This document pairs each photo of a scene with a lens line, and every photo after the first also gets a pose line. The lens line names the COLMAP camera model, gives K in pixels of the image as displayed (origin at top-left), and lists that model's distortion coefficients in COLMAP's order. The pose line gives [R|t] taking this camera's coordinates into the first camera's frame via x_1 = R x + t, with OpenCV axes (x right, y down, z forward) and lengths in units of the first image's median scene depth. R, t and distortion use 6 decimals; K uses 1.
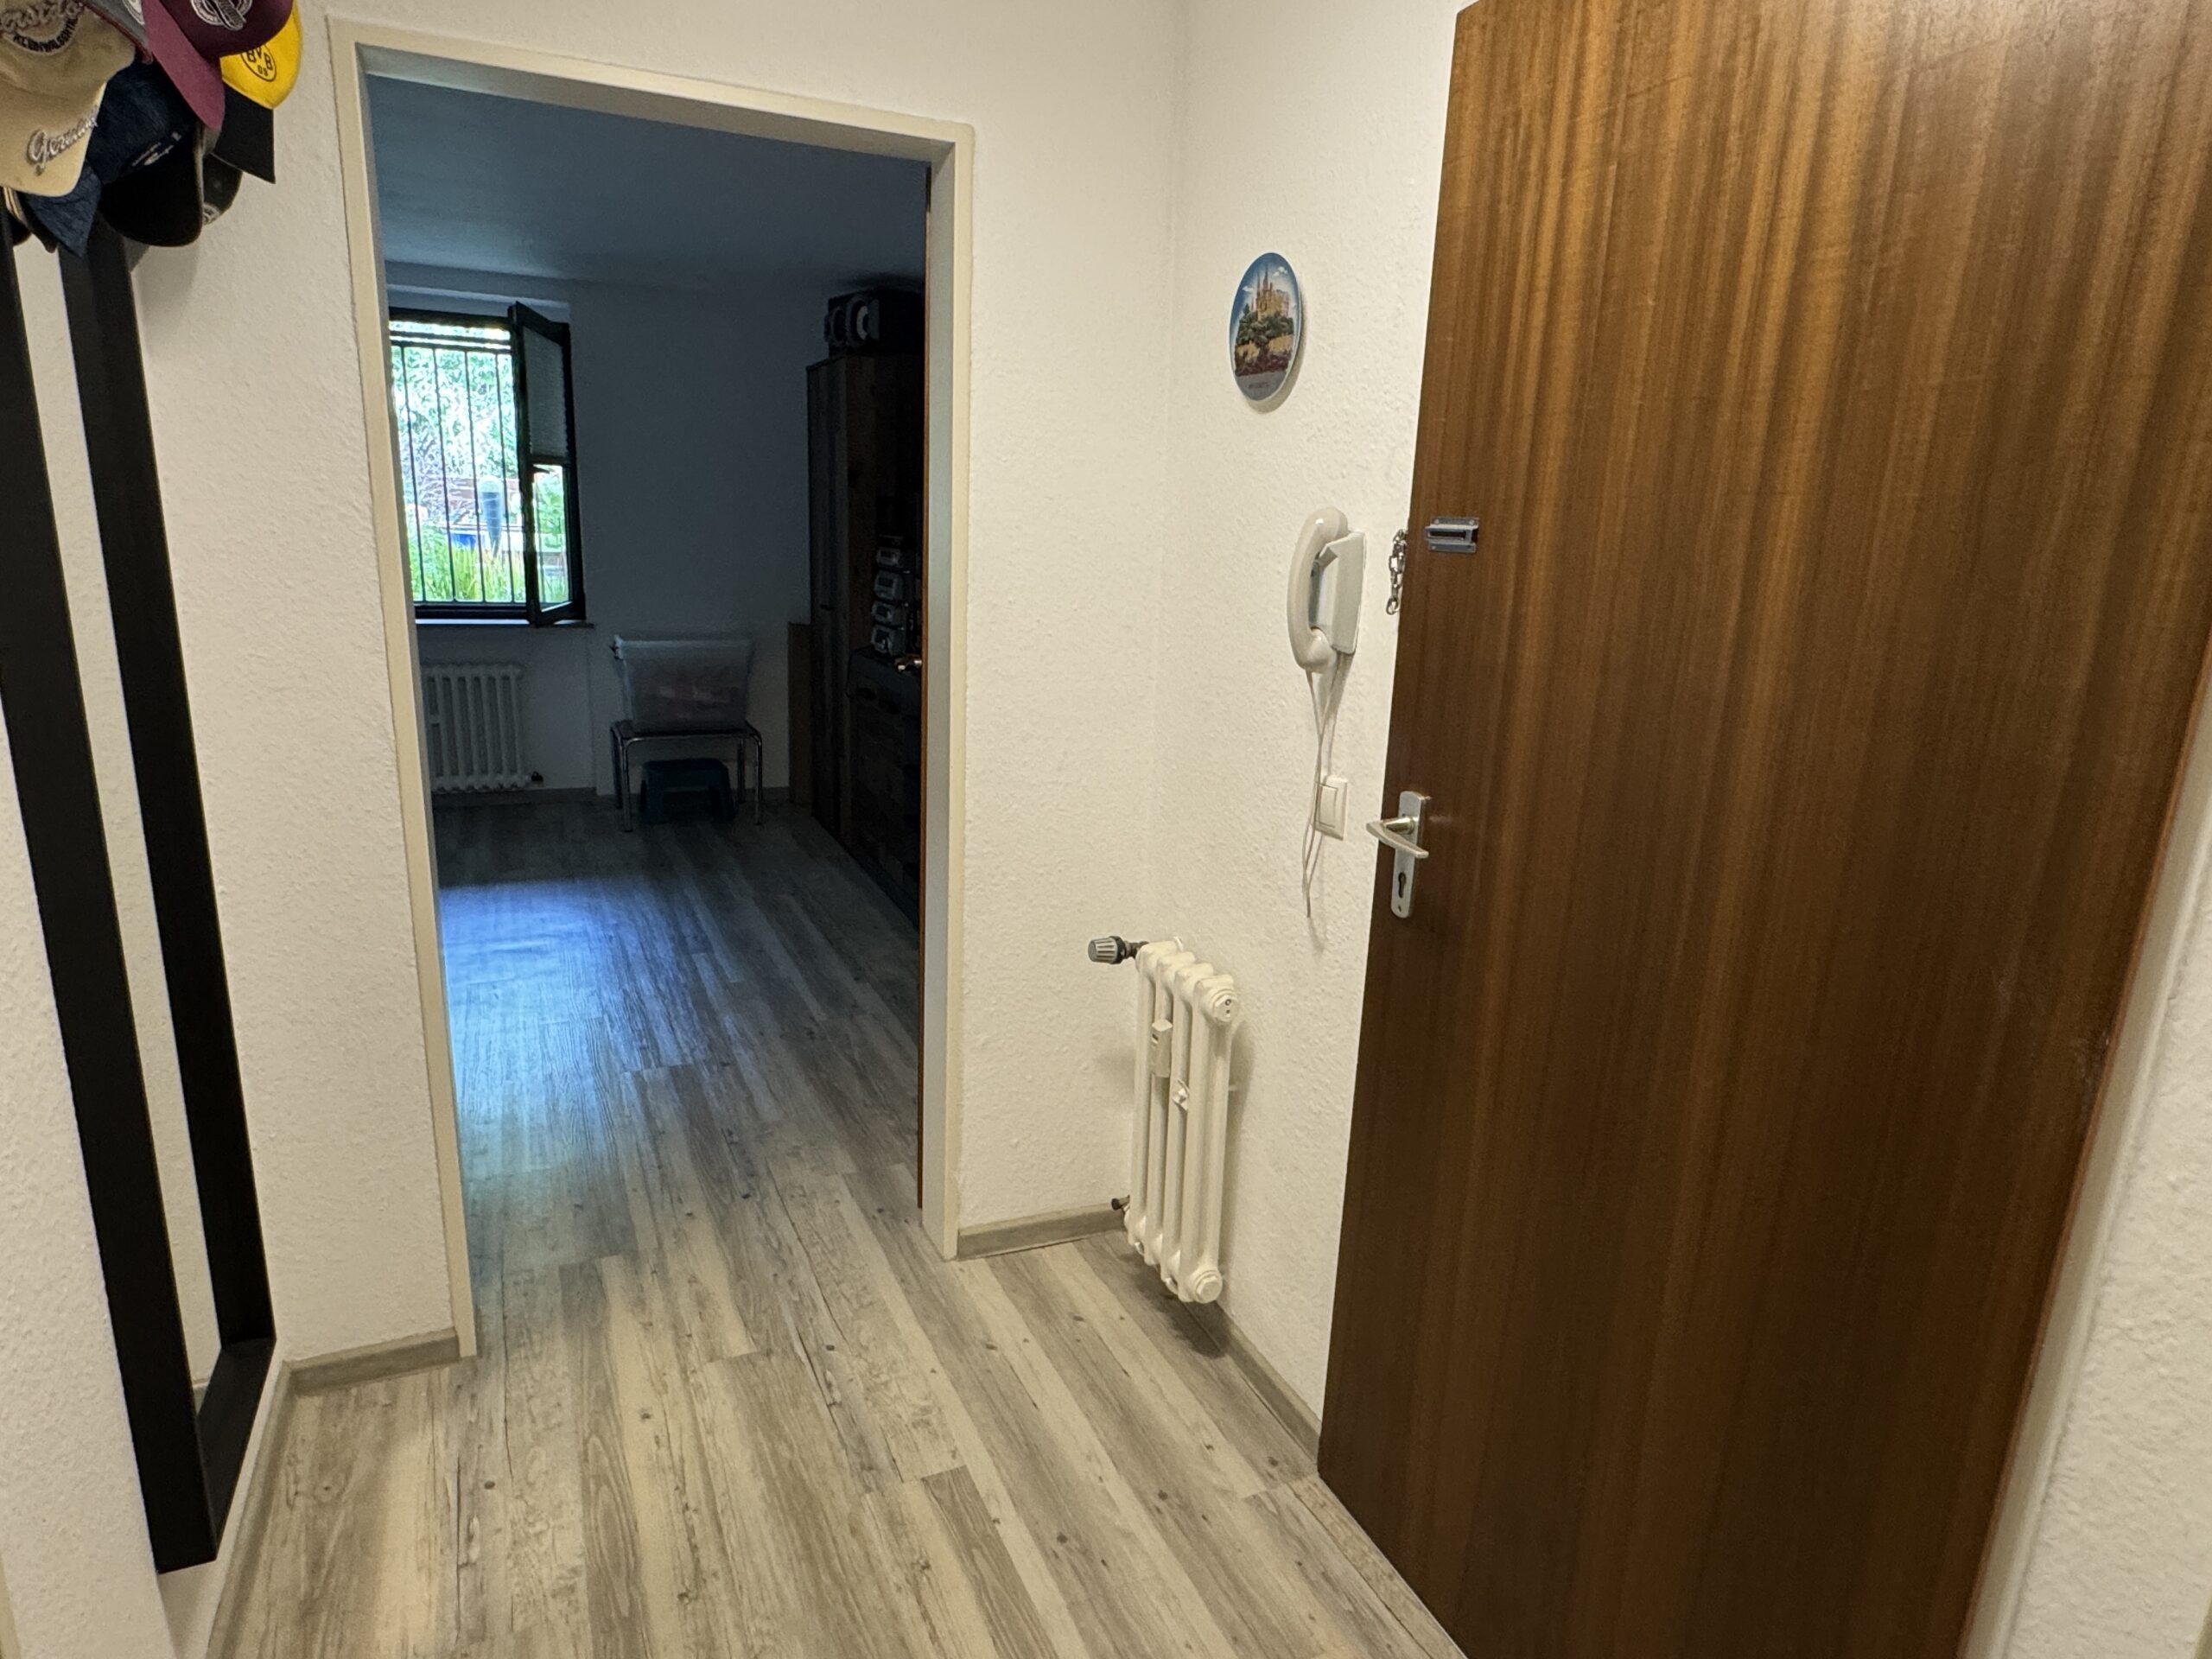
lens RADIAL K [[1264.7, 0, 1097.4], [0, 1264.7, 826.5], [0, 0, 1]] dist [0.022430, 0.000964]
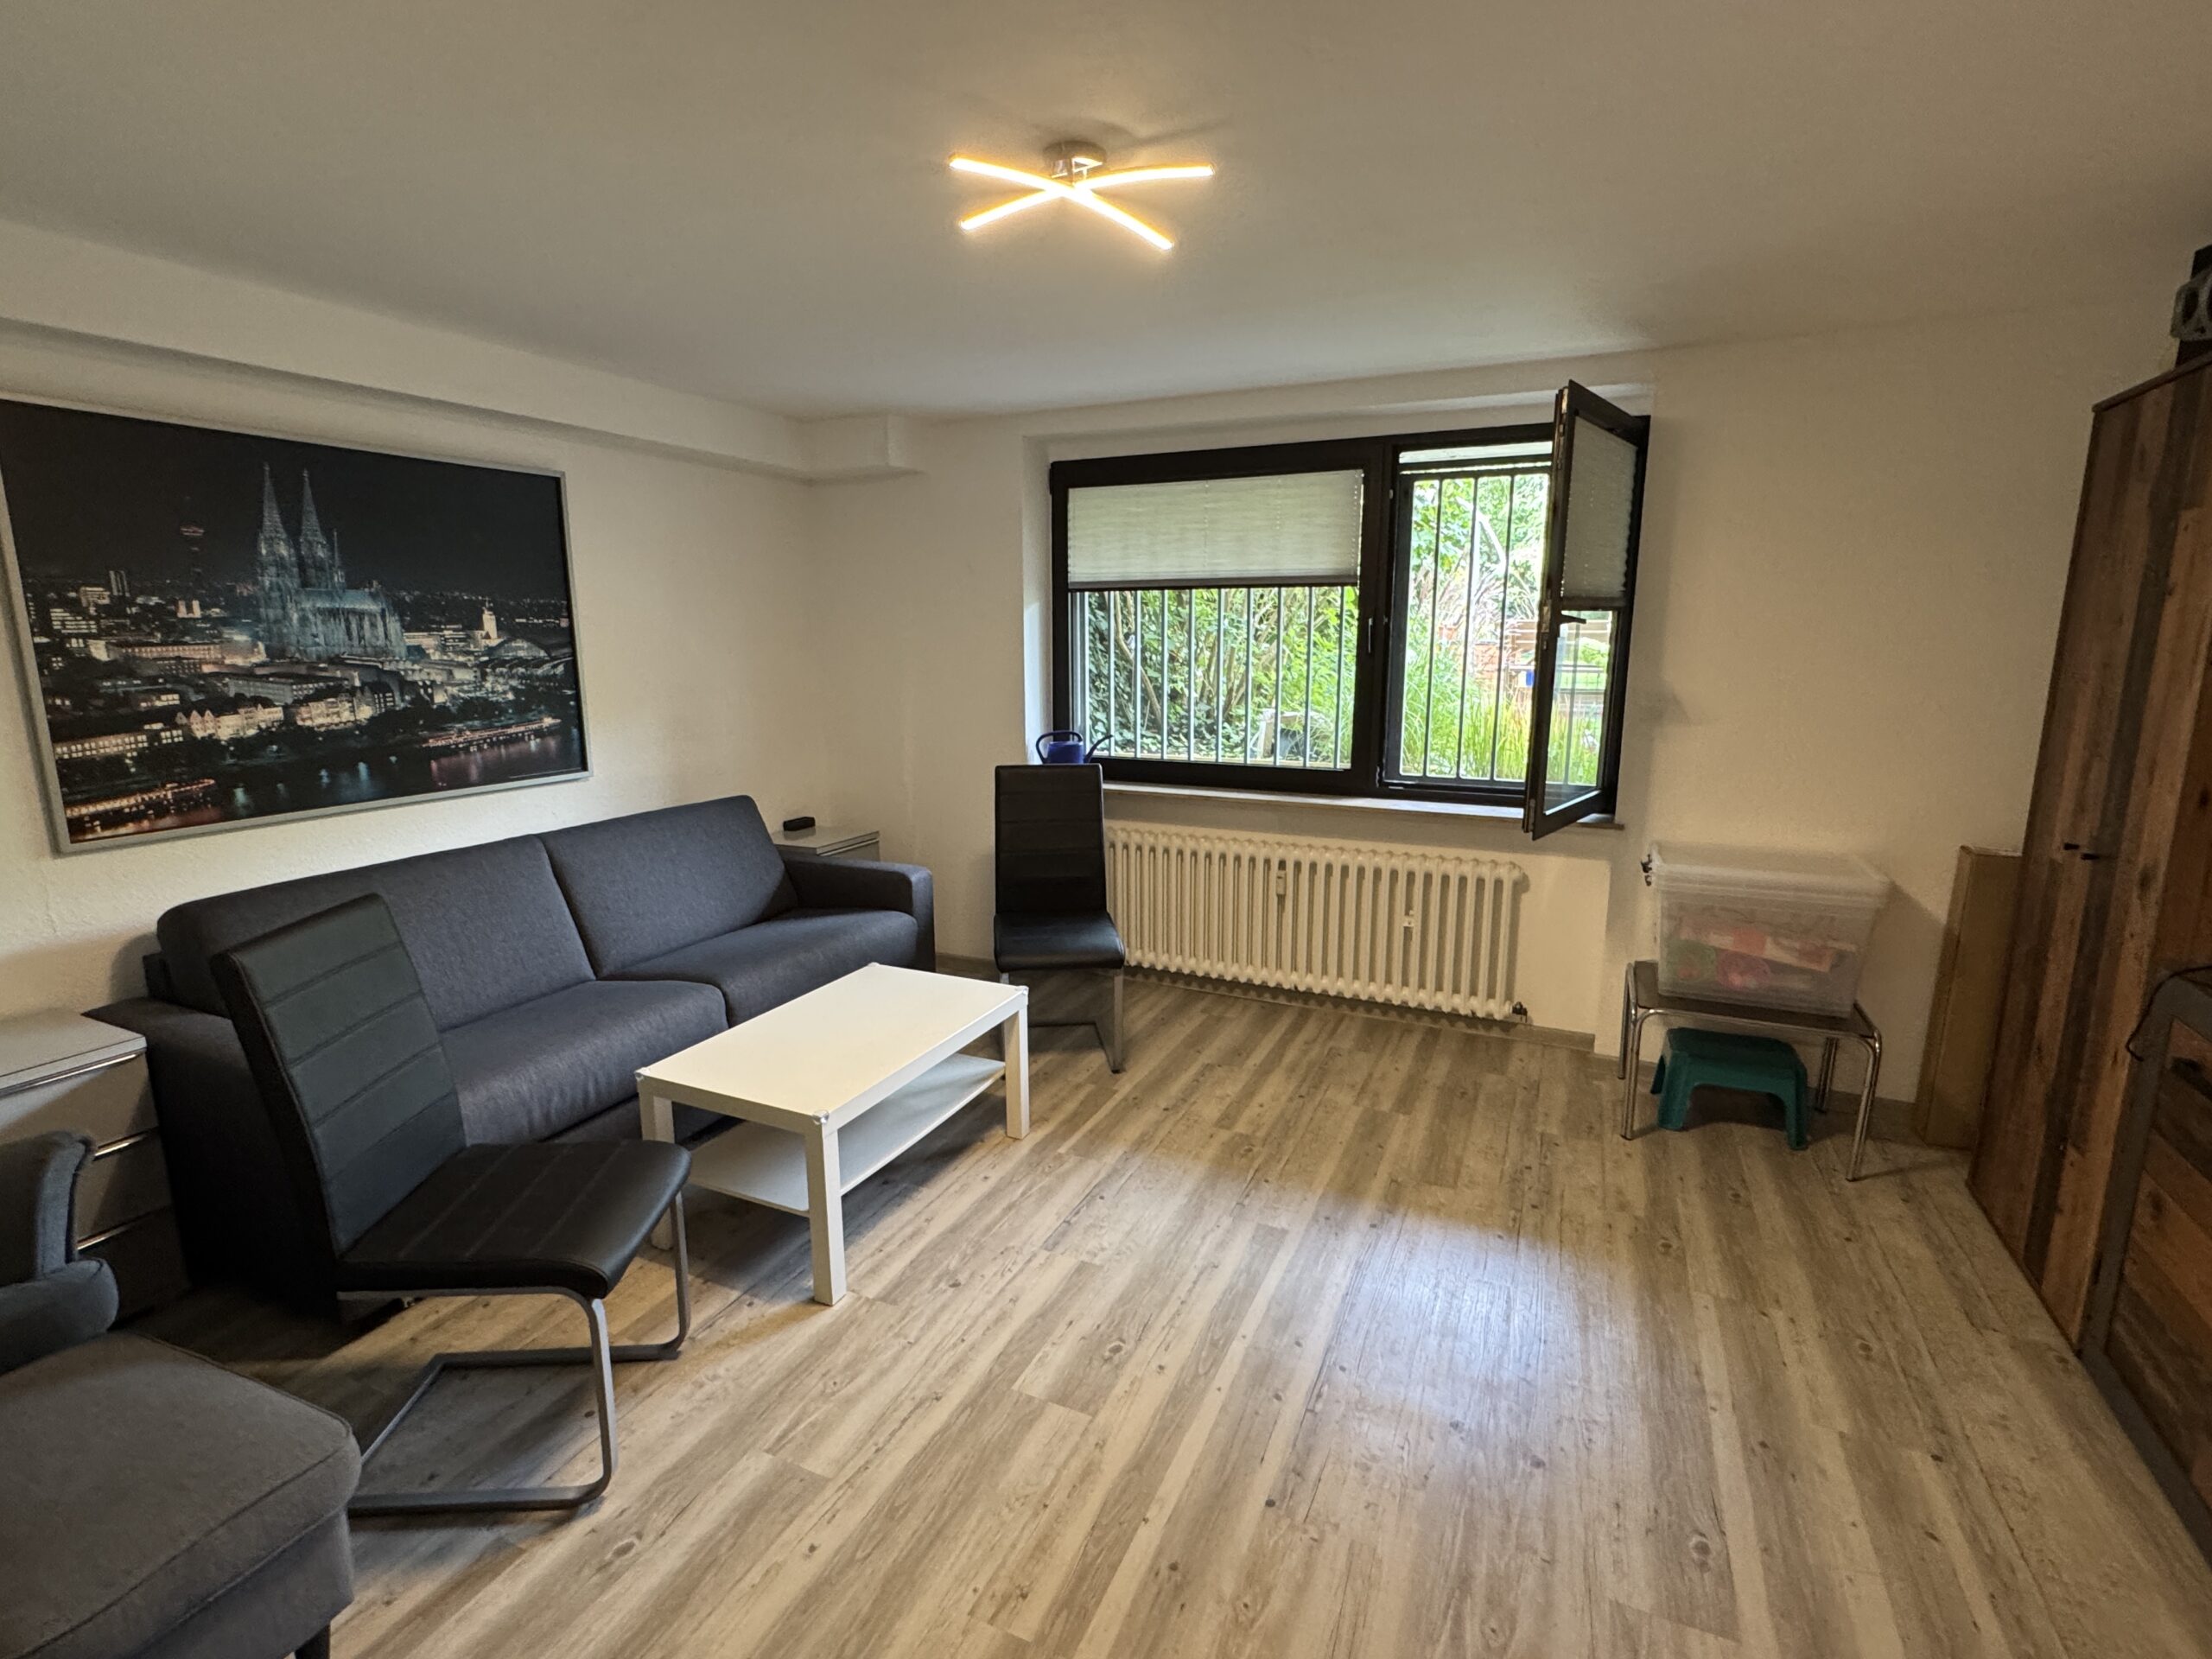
lens RADIAL K [[1033.5, 0, 1106.4], [0, 1033.5, 817.7], [0, 0, 1]] dist [-0.001653, -0.000275]
pose [[0.645999, 0.097445, -0.757093, -0.146205], [-0.156094, 0.987724, -0.006060, -0.115789], [0.747208, 0.122092, 0.653279, 0.406385]]
